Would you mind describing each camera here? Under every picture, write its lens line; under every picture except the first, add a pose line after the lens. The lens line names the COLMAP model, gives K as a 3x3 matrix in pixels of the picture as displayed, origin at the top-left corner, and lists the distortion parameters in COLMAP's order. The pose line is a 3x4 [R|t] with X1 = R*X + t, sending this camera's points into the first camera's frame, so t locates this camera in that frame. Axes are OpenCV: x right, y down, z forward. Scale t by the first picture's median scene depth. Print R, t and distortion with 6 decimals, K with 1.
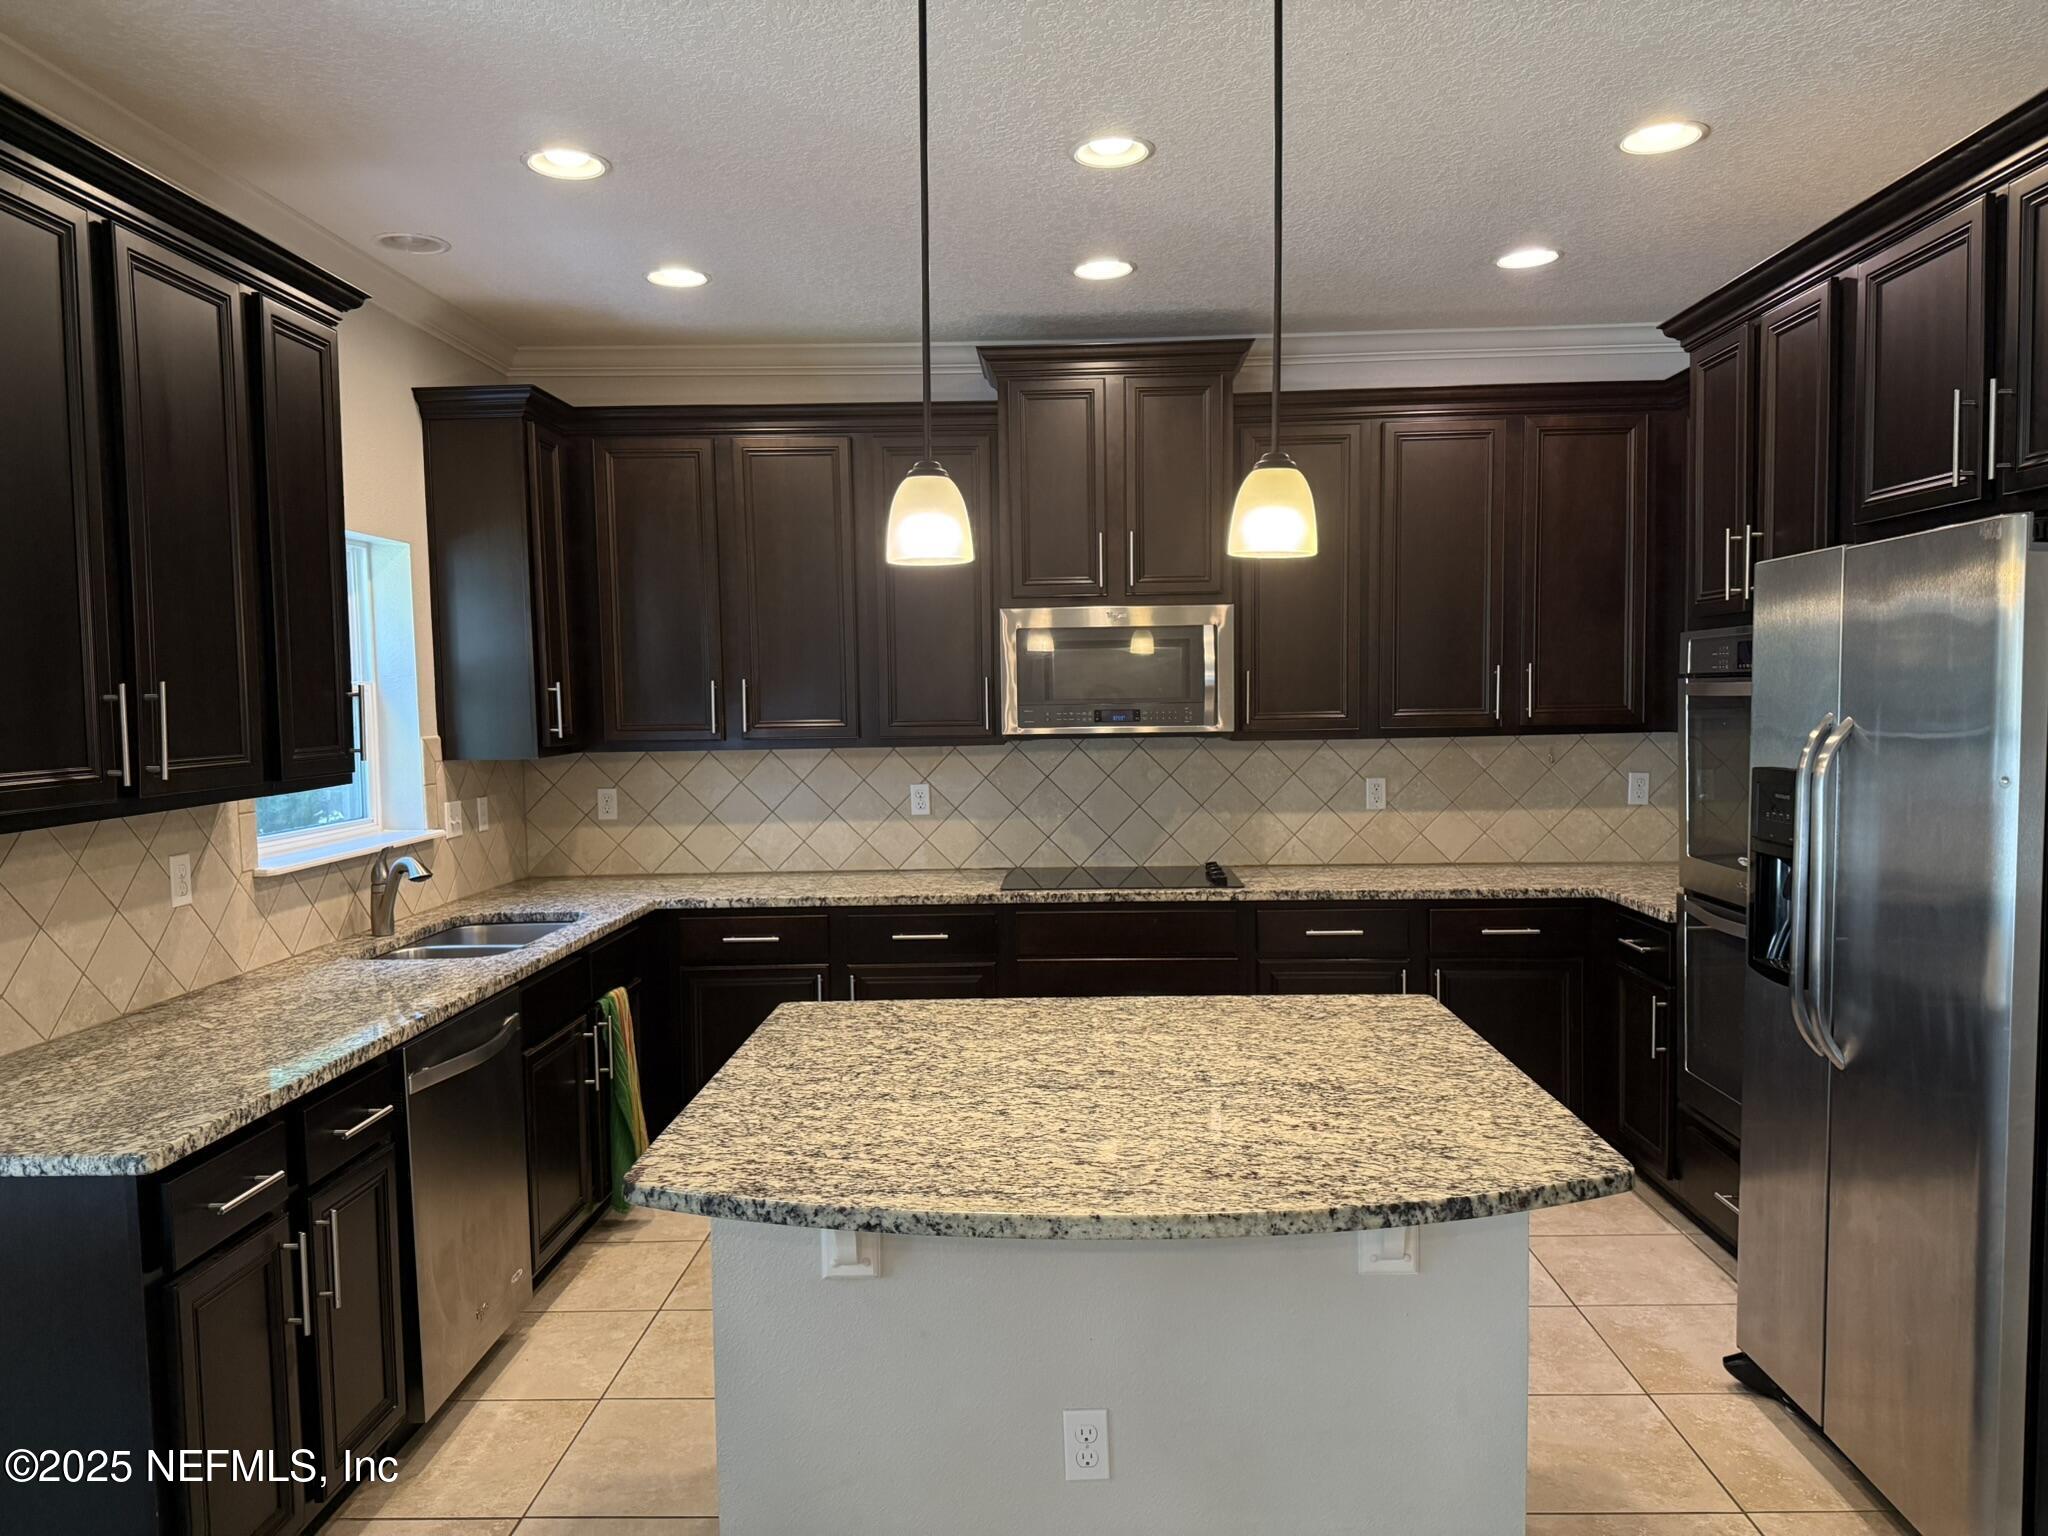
lens RADIAL K [[1453.6, 0, 1049.1], [0, 1453.6, 764.5], [0, 0, 1]] dist [0.037795, -0.043747]
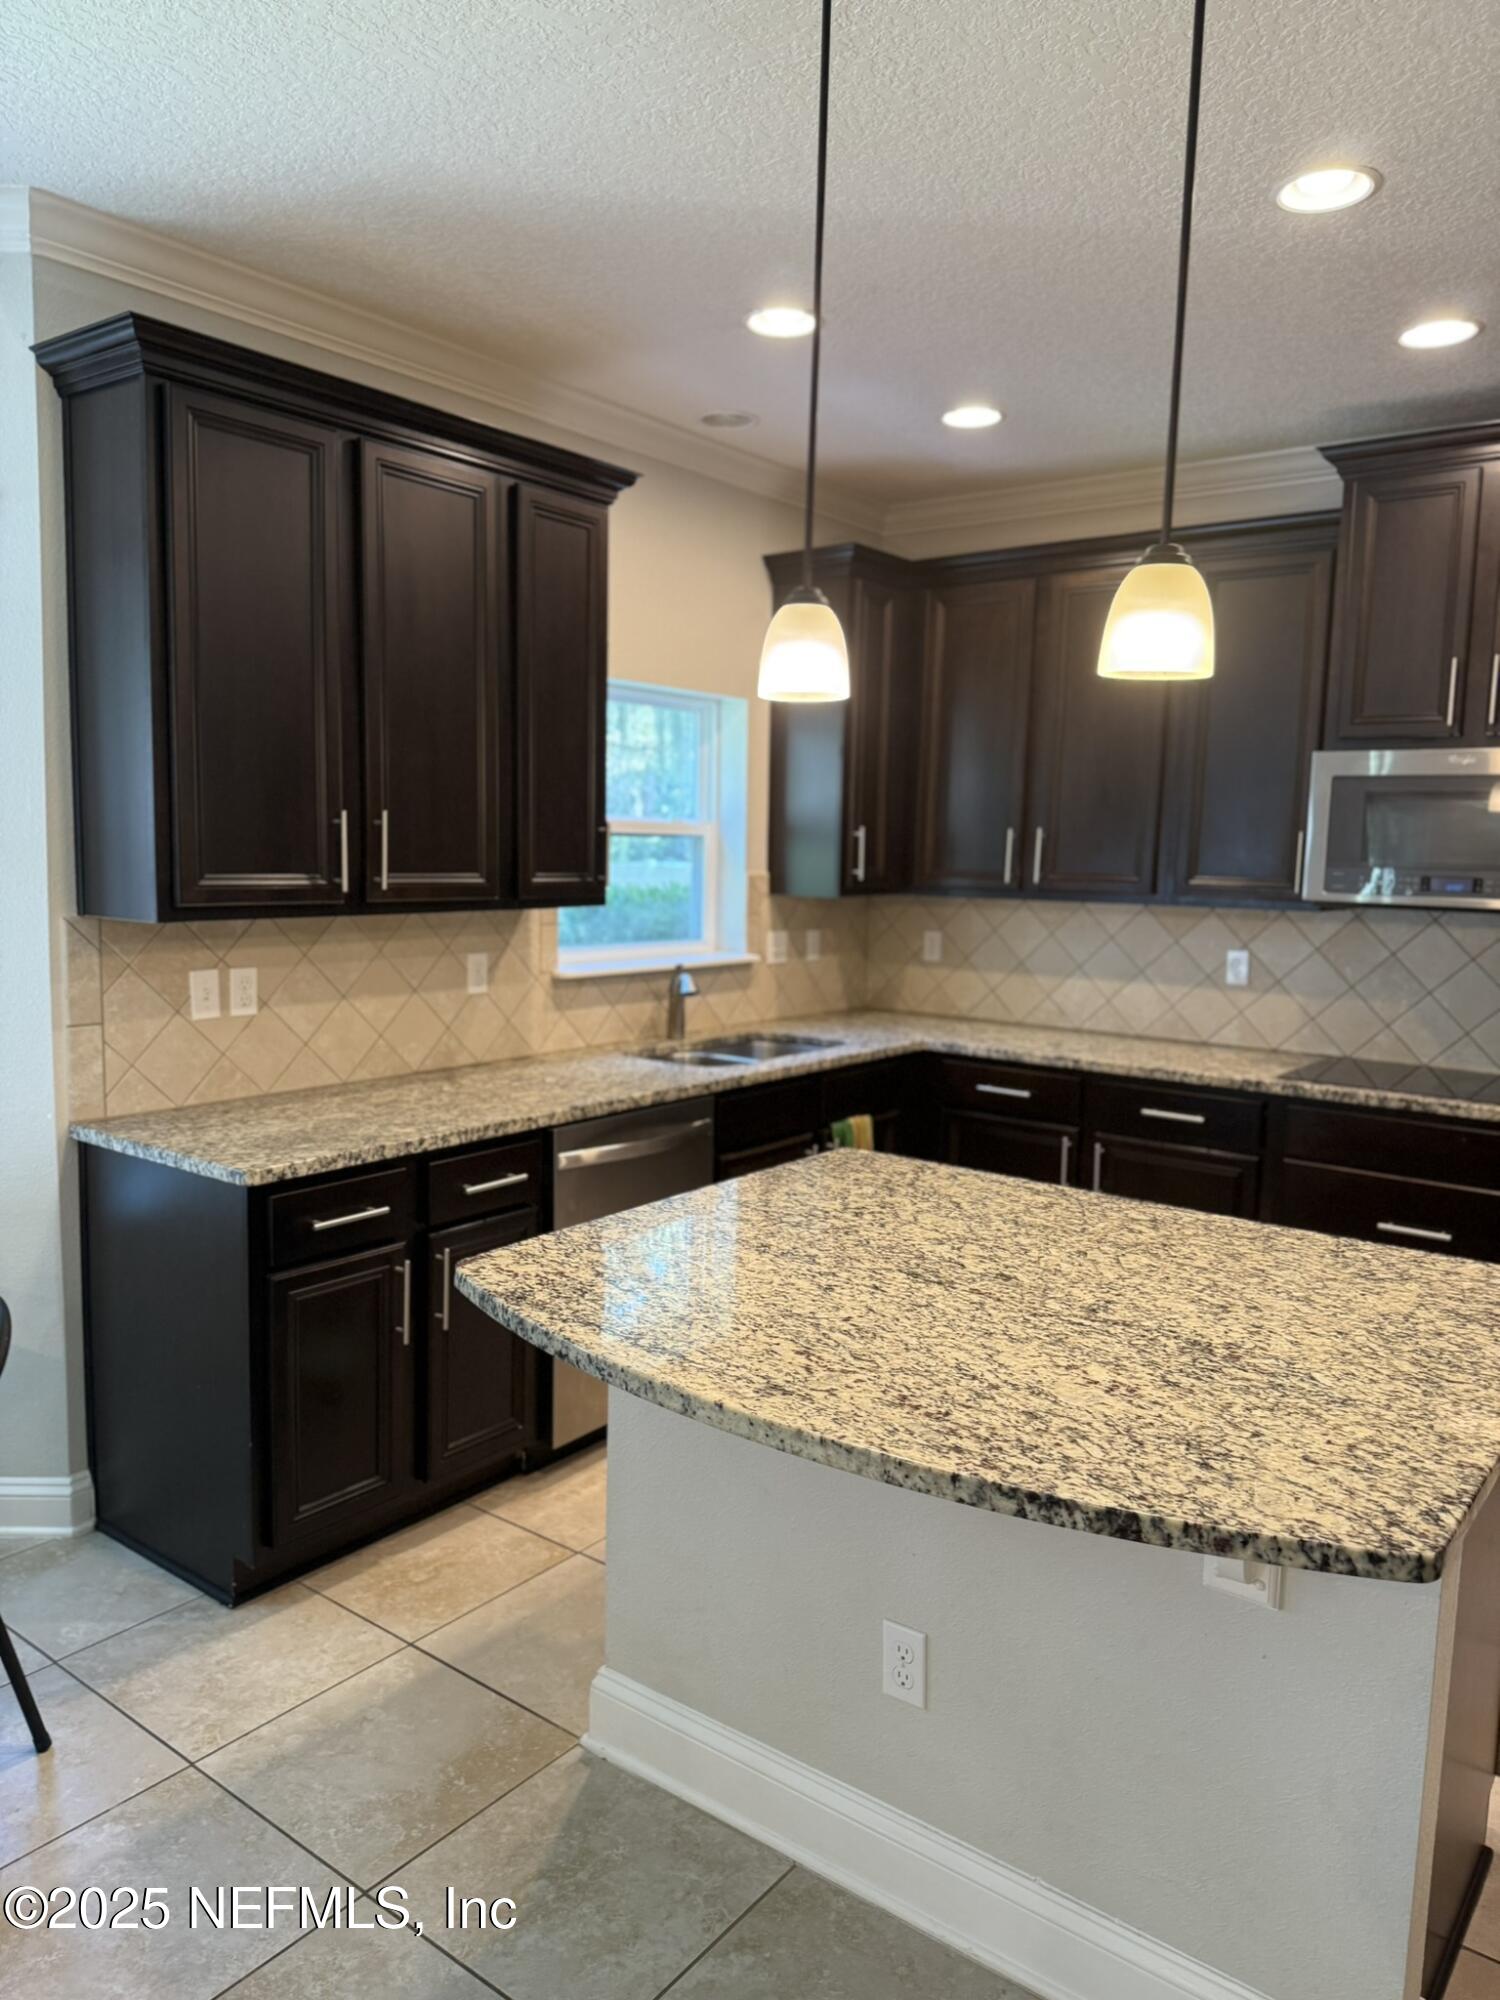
lens RADIAL K [[1419.5, 0, 658.5], [0, 1419.5, 987.8], [0, 0, 1]] dist [0.037795, -0.043747]
pose [[0.797646, 0.099106, -0.594928, 0.344276], [-0.067634, 0.994883, 0.075052, -0.013283], [0.599322, -0.019627, 0.800268, 0.170573]]
